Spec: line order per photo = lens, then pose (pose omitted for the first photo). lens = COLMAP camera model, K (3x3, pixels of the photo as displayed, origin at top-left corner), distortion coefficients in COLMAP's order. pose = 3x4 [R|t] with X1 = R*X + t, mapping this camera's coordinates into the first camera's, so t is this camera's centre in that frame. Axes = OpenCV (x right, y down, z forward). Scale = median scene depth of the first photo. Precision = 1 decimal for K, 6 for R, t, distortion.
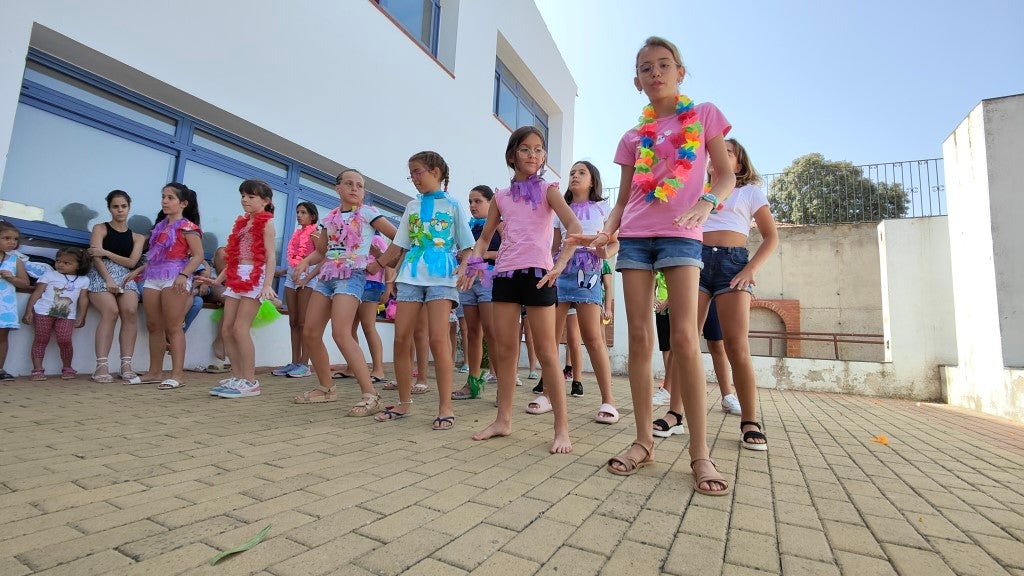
lens RADIAL K [[436.3, 0, 512.0], [0, 436.3, 288.0], [0, 0, 1]] dist [-0.000889, -0.000681]
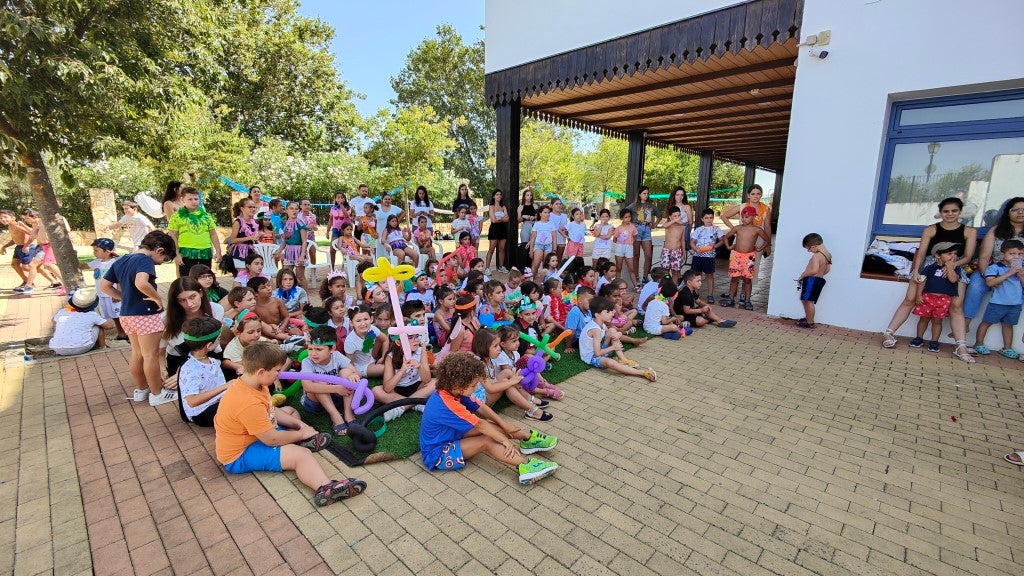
lens RADIAL K [[436.3, 0, 512.0], [0, 436.3, 288.0], [0, 0, 1]] dist [-0.000889, -0.000681]
pose [[-0.259534, 0.111420, -0.959285, 1.574423], [0.076069, 0.992594, 0.094709, -0.492752], [0.962733, -0.048392, -0.266088, 0.420459]]
